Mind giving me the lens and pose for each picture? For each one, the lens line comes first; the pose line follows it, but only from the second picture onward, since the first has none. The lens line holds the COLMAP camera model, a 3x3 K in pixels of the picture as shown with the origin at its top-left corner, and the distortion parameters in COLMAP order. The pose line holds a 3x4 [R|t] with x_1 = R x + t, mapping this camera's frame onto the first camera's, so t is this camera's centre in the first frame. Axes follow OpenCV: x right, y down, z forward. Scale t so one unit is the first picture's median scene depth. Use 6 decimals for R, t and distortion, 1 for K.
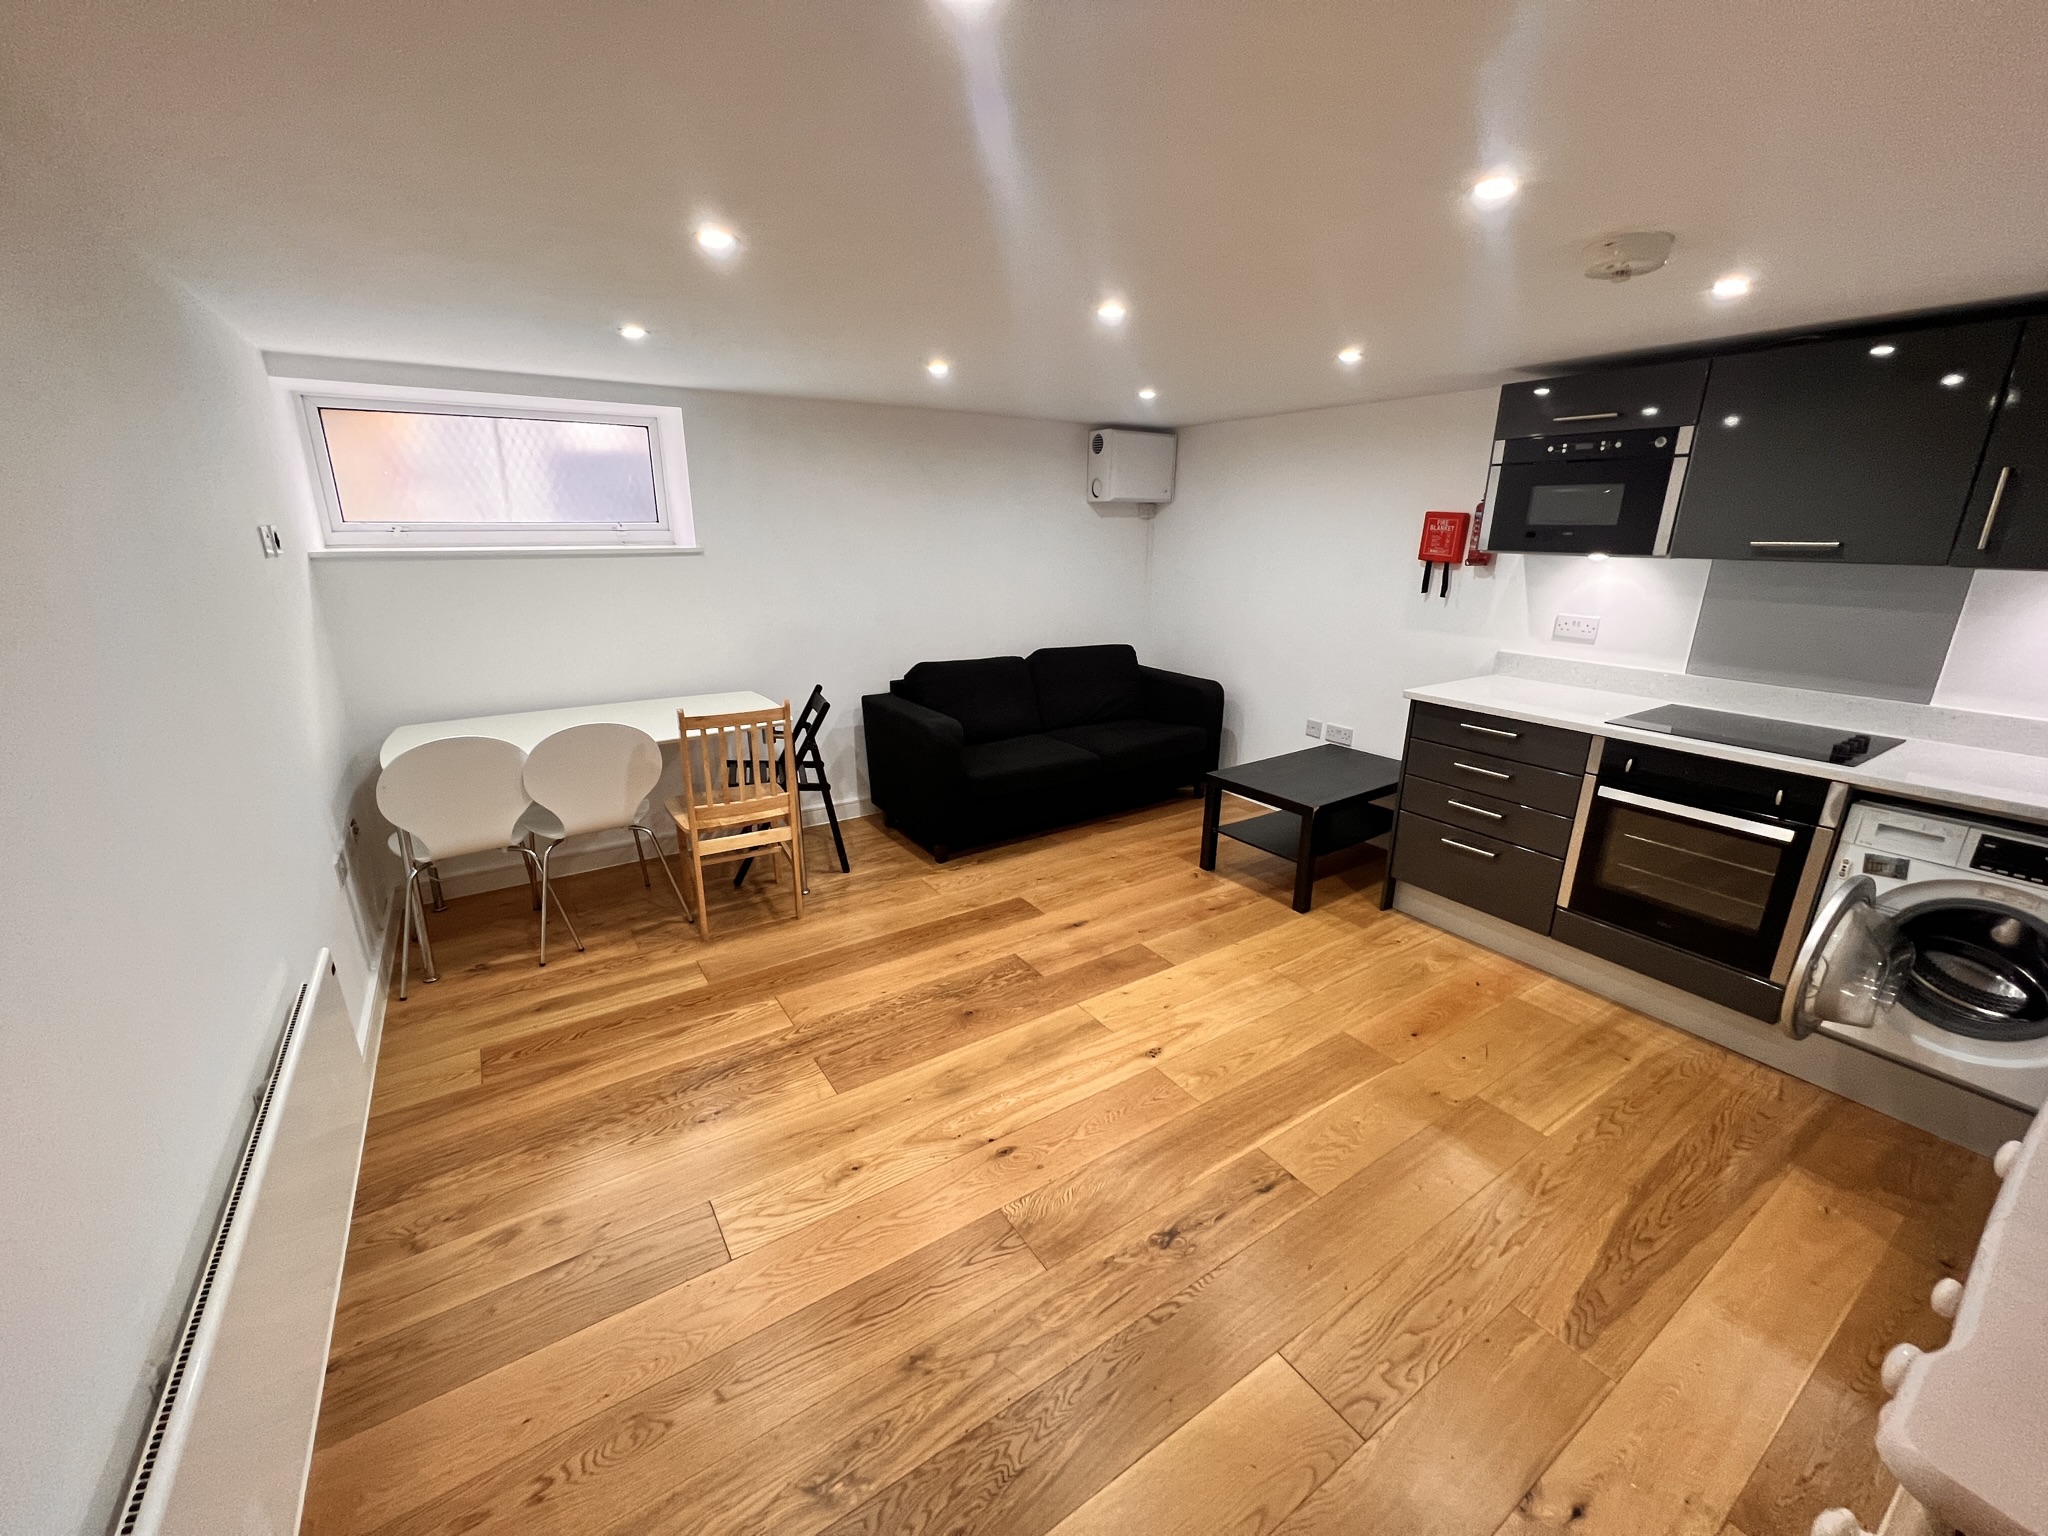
lens RADIAL K [[817.0, 0, 1024.0], [0, 817.0, 768.0], [0, 0, 1]] dist [-0.000296, -0.000204]
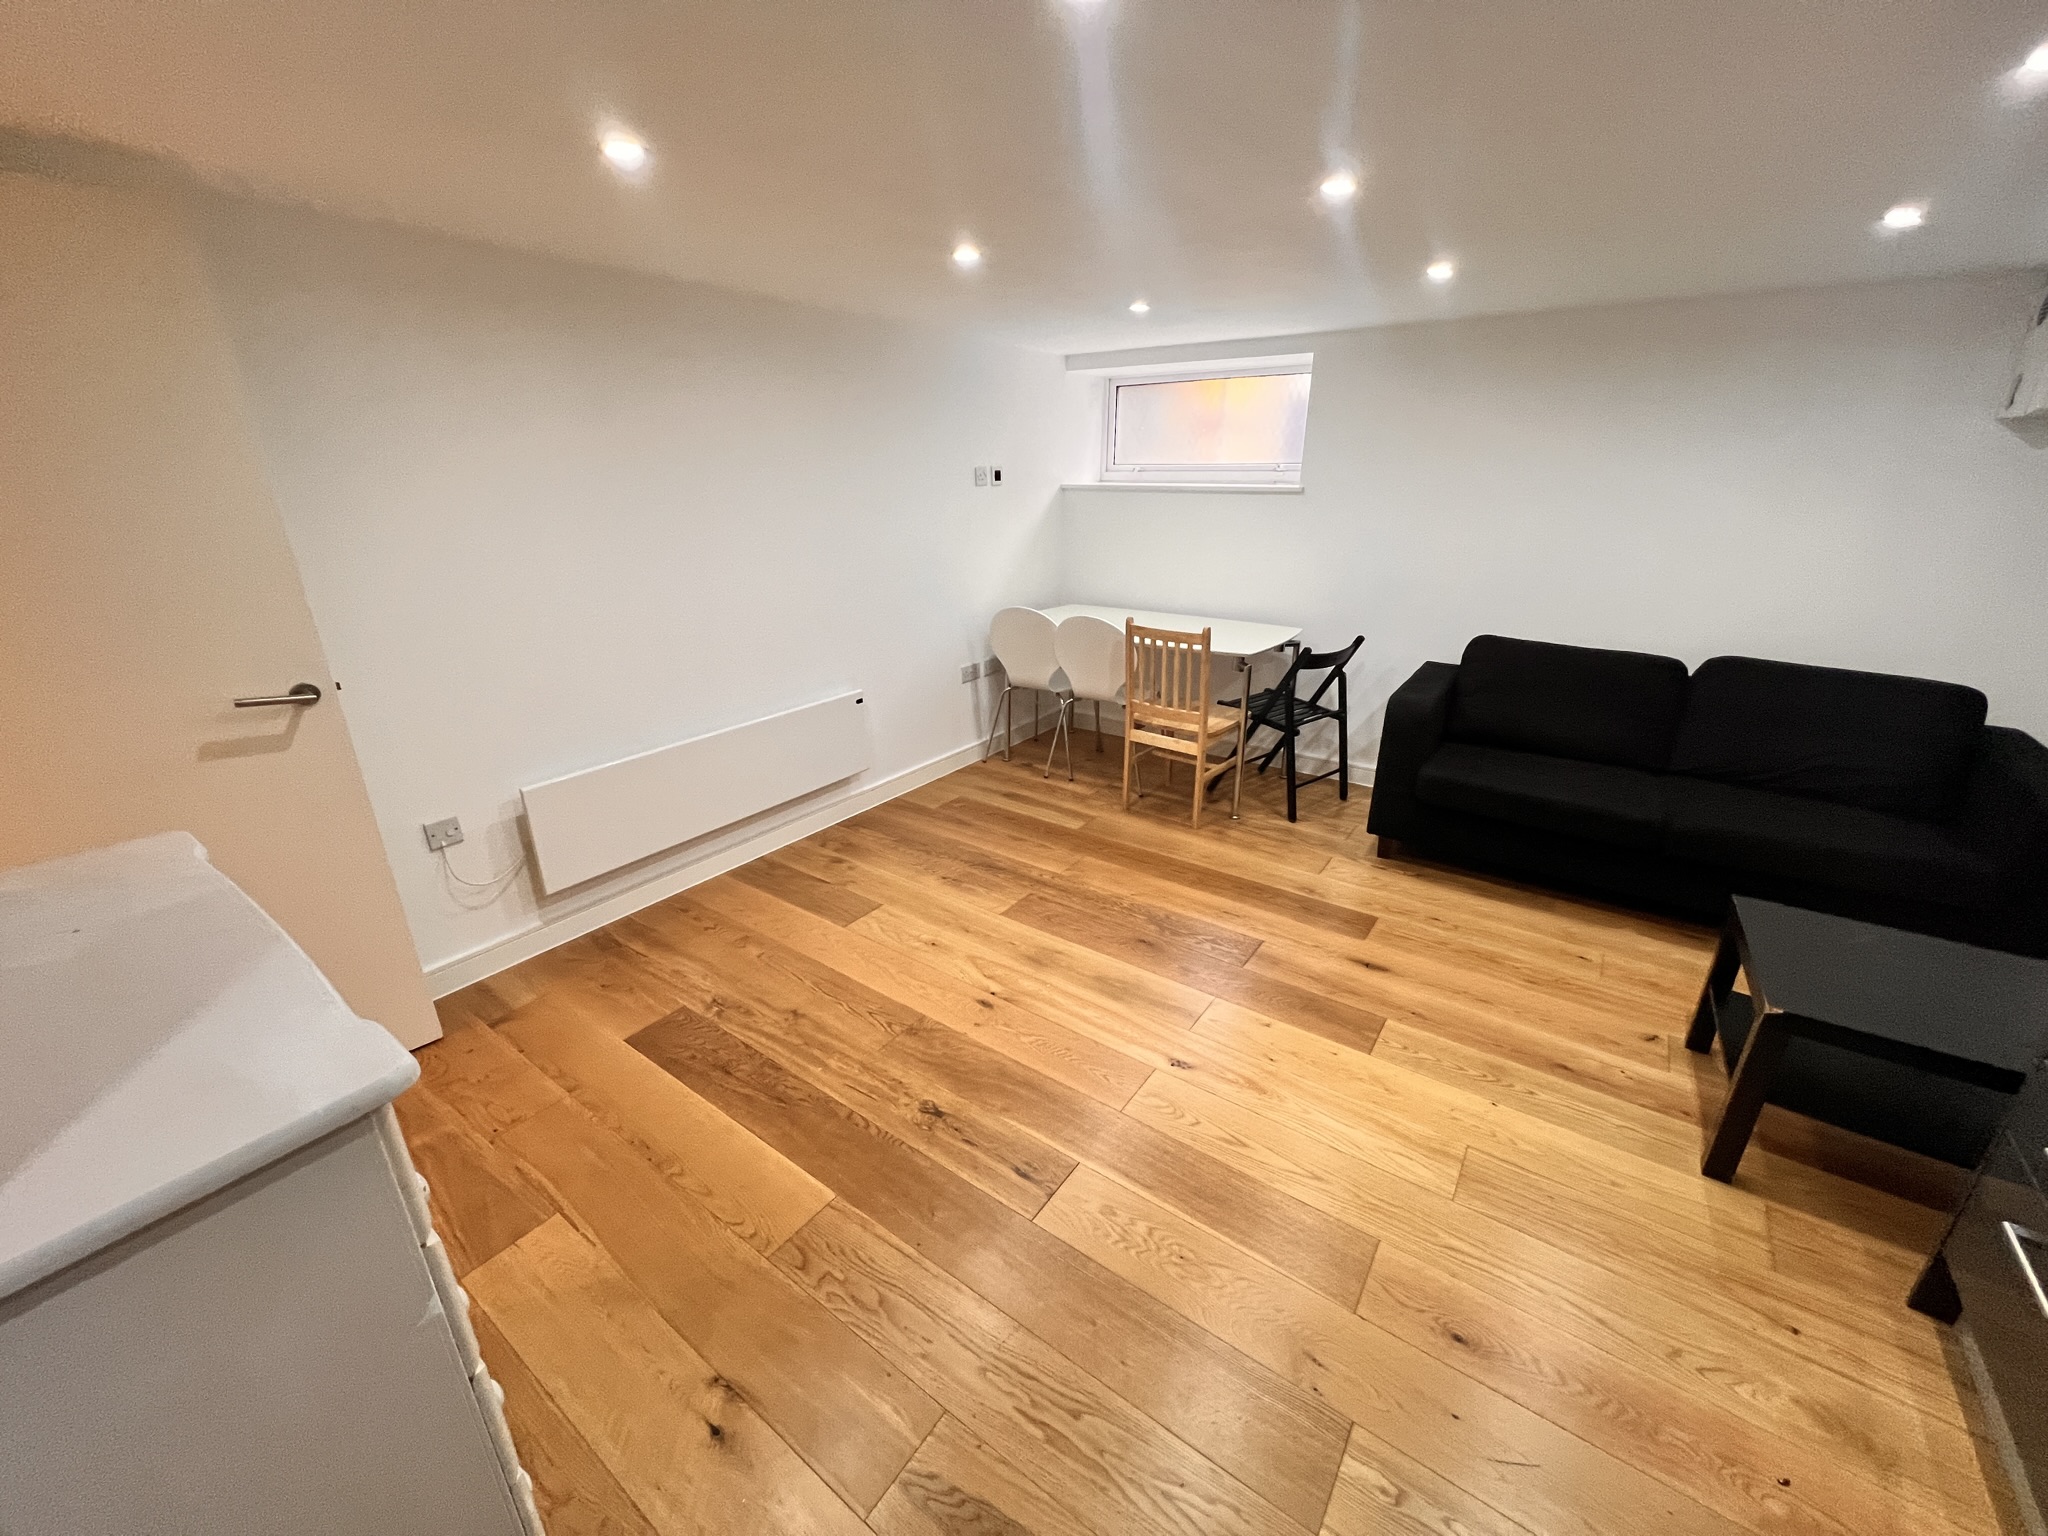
lens RADIAL K [[817.0, 0, 1024.0], [0, 817.0, 768.0], [0, 0, 1]] dist [-0.000296, -0.000204]
pose [[0.355348, 0.320543, -0.878055, 0.687026], [-0.263991, 0.935537, 0.234690, -0.107021], [0.896681, 0.148402, 0.417062, 0.372848]]
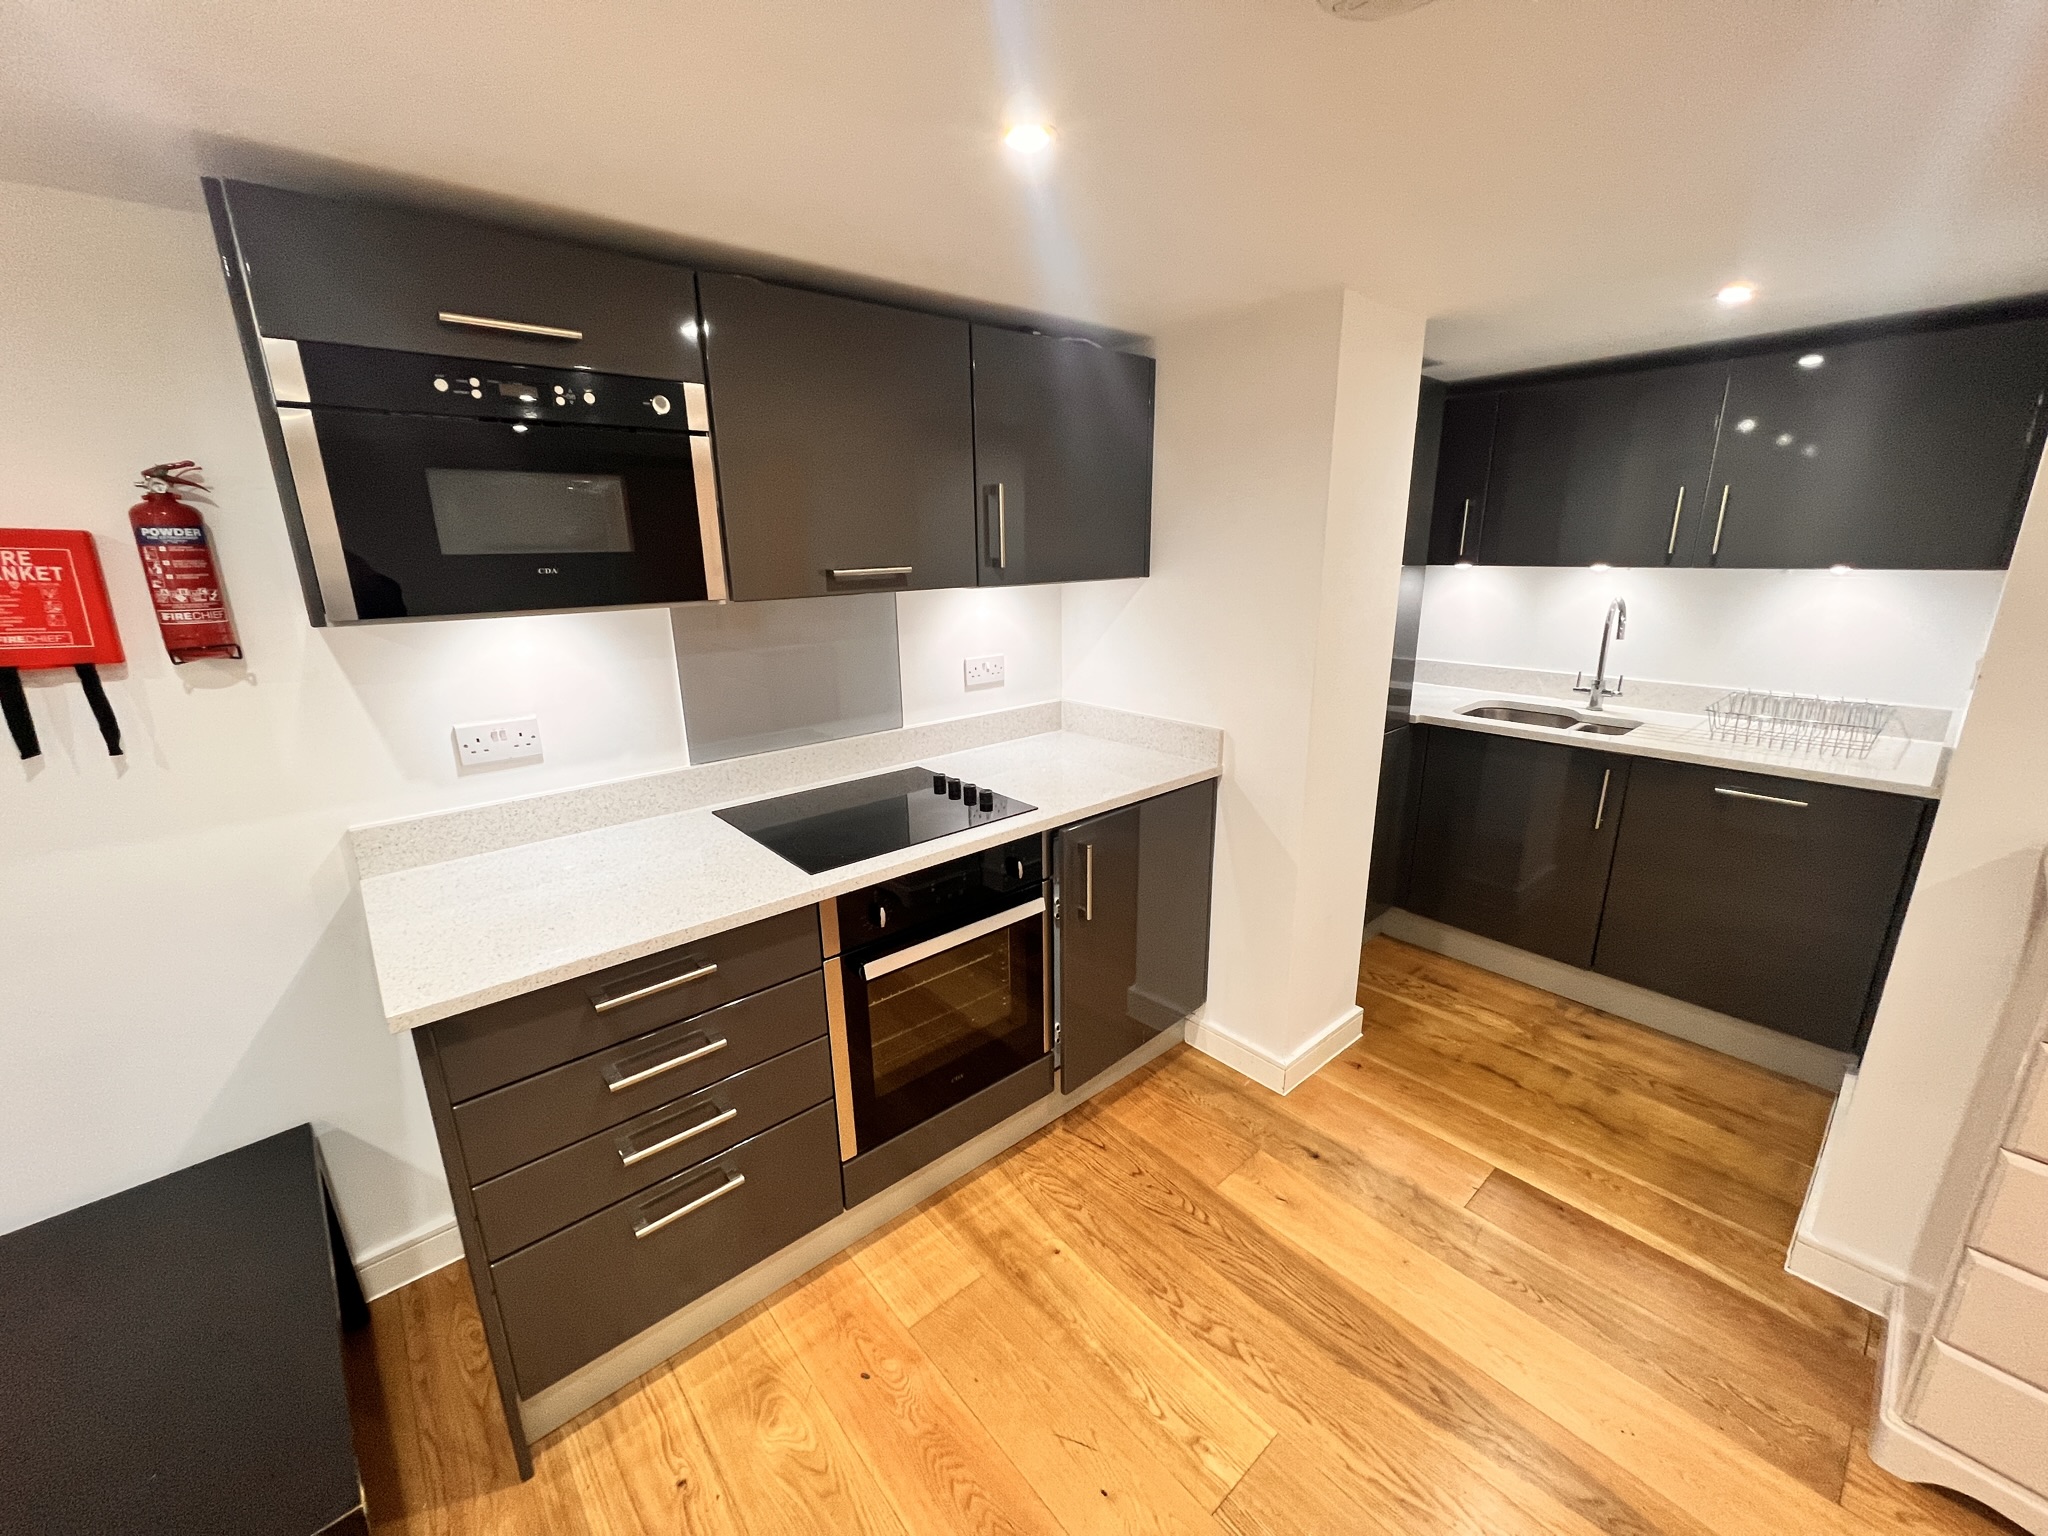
lens RADIAL K [[817.0, 0, 1024.0], [0, 817.0, 768.0], [0, 0, 1]] dist [-0.000296, -0.000204]
pose [[-0.133136, -0.271720, 0.953123, 0.128424], [0.295503, 0.907061, 0.299865, -0.246115], [-0.946020, 0.321573, -0.040469, 0.799653]]
